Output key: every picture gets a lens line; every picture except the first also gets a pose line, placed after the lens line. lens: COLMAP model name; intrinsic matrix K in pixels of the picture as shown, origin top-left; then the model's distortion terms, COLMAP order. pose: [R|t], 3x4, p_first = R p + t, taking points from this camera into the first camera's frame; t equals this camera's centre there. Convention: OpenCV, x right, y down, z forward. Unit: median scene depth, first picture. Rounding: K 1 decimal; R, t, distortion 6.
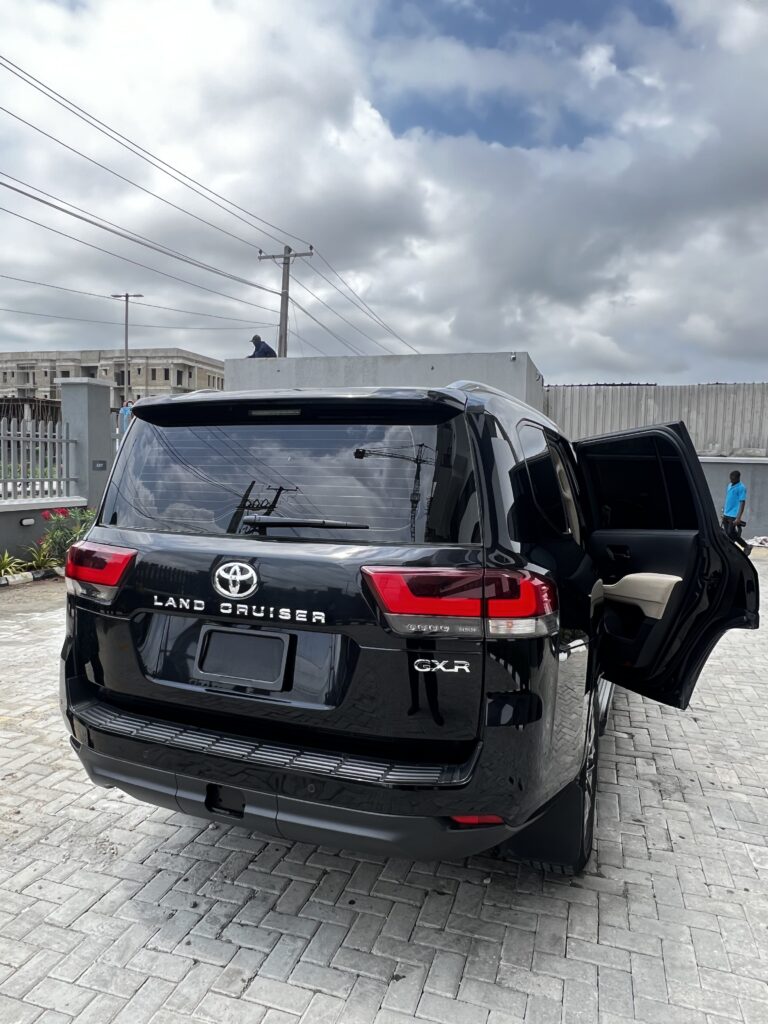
lens RADIAL K [[702.4, 0, 373.9], [0, 702.4, 511.0], [0, 0, 1]] dist [-0.004470, 0.003911]
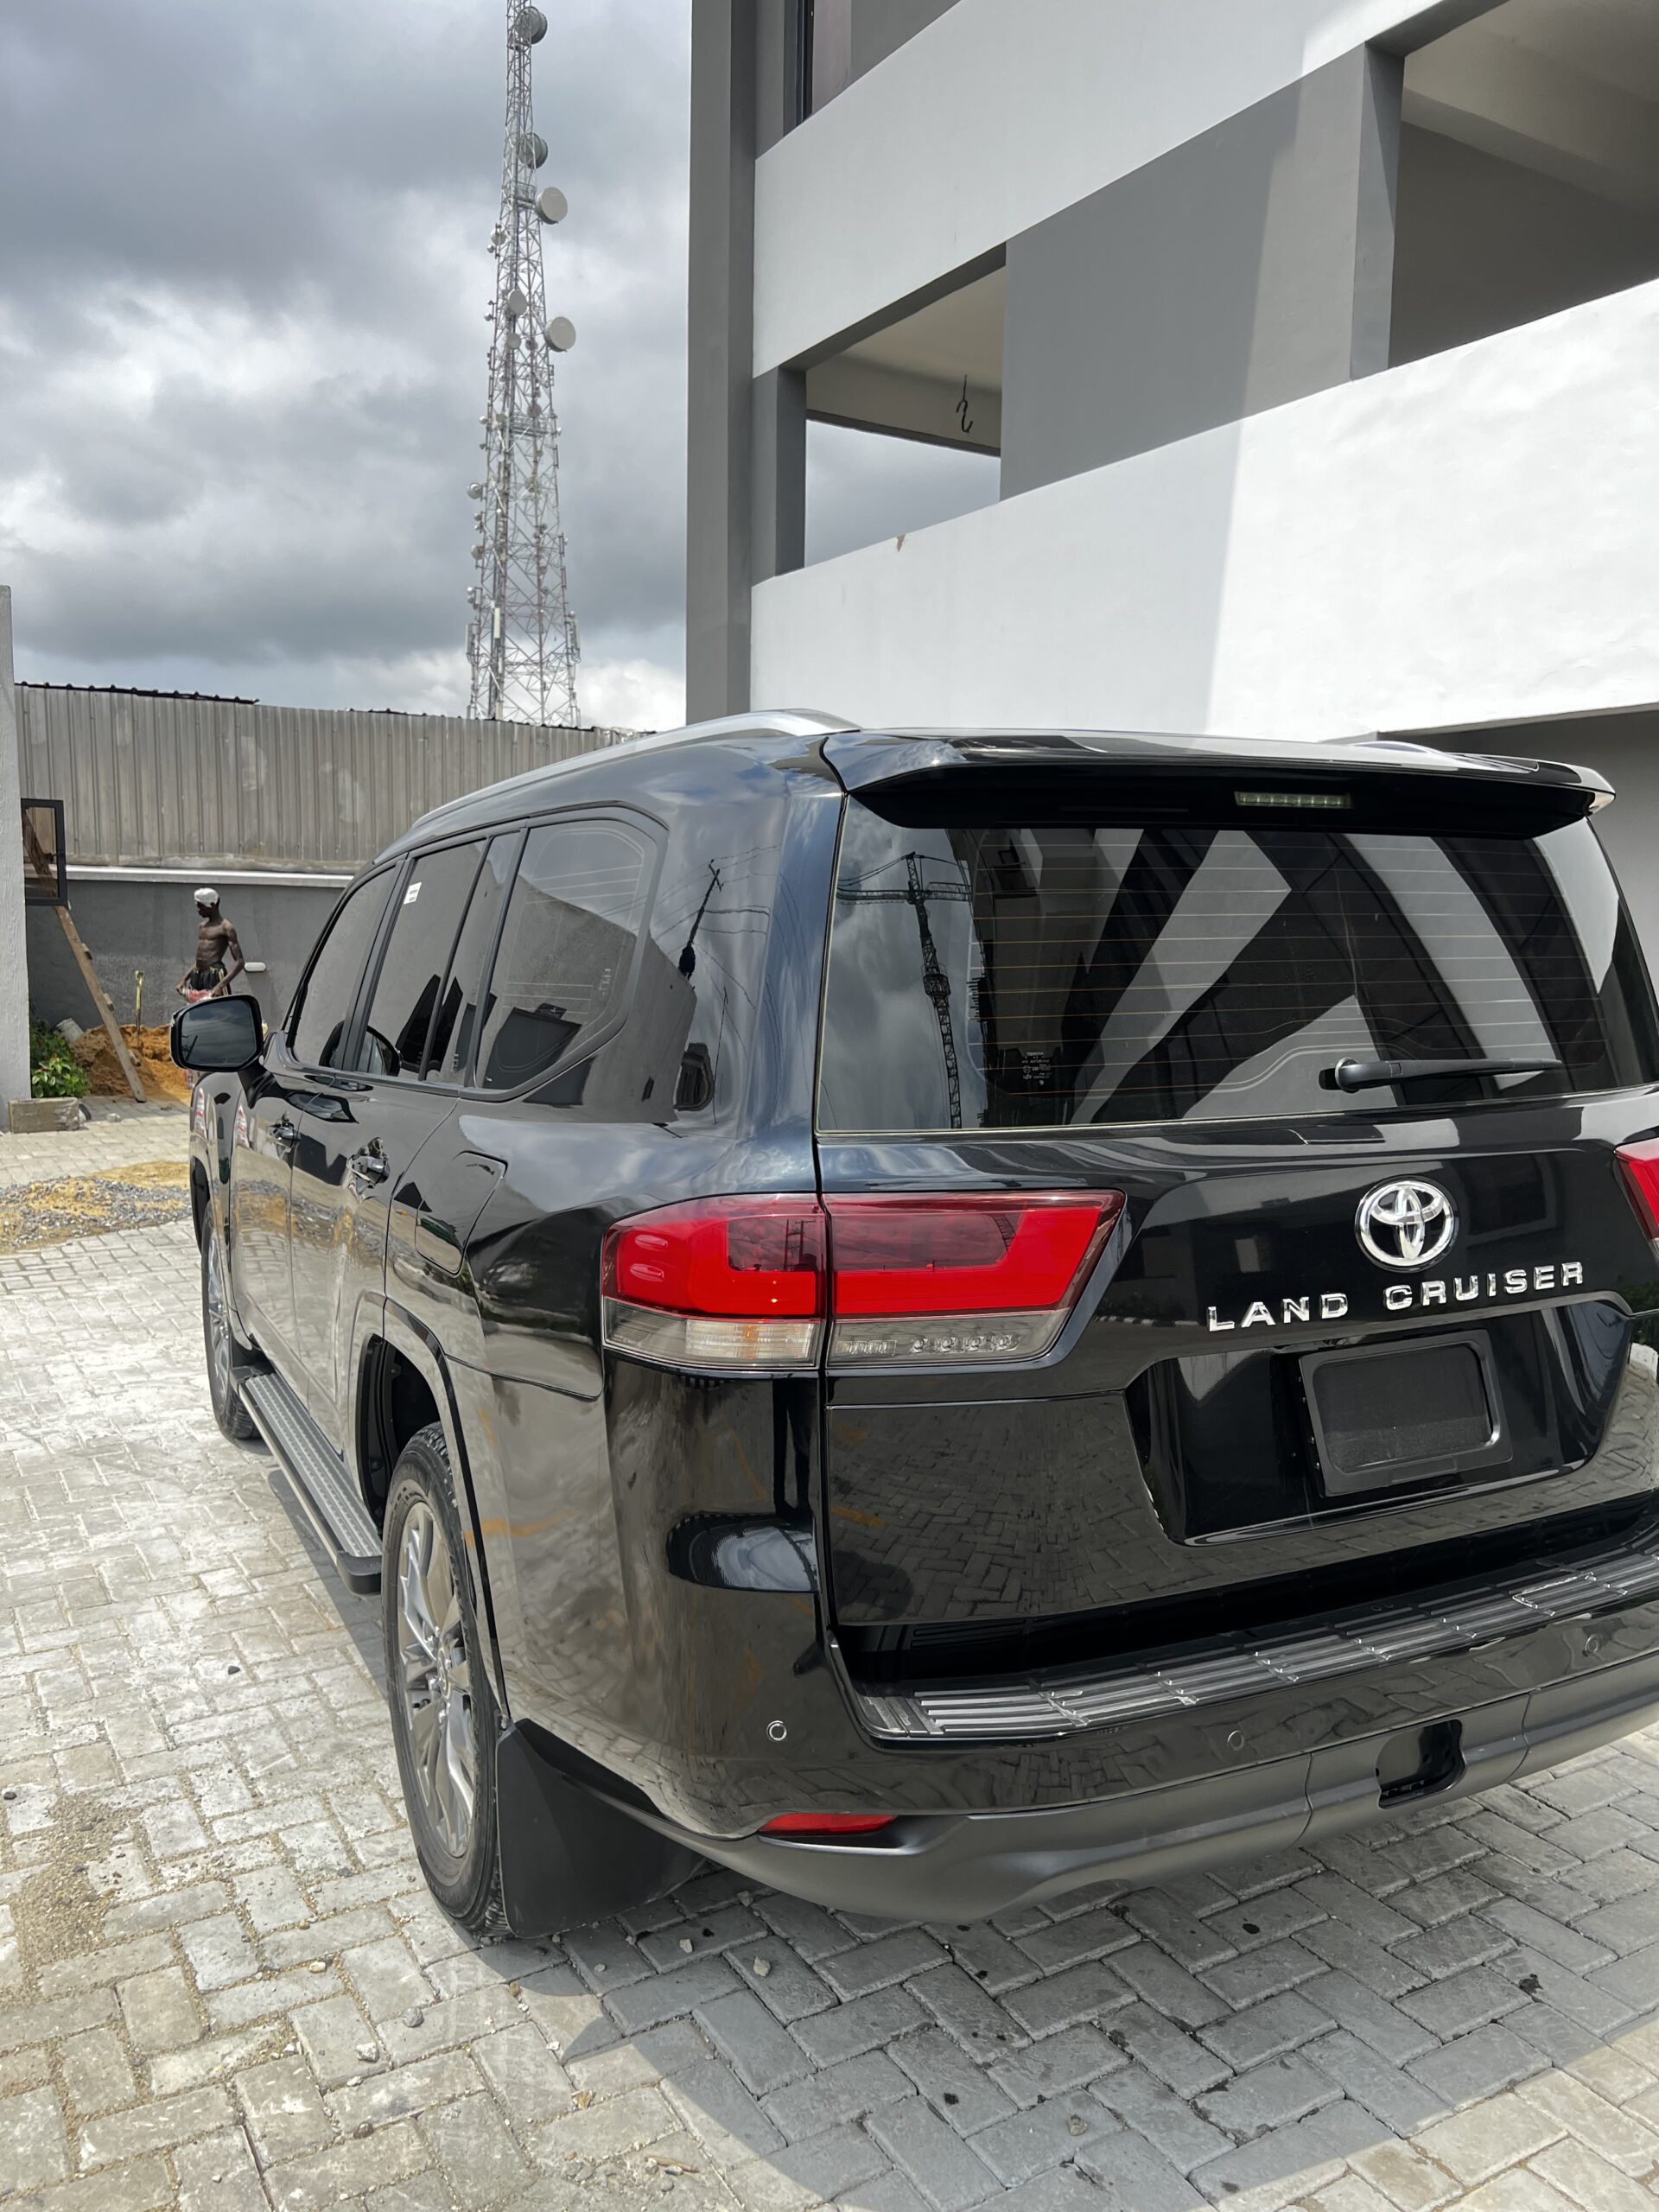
lens RADIAL K [[1678.7, 0, 829.5], [0, 1678.7, 1106.0], [0, 0, 1]] dist [0.007588, 0.004858]
pose [[0.662816, -0.094185, 0.742835, -1.091271], [0.047720, 0.995354, 0.083623, -0.063587], [-0.747260, -0.019979, 0.664232, 0.590758]]
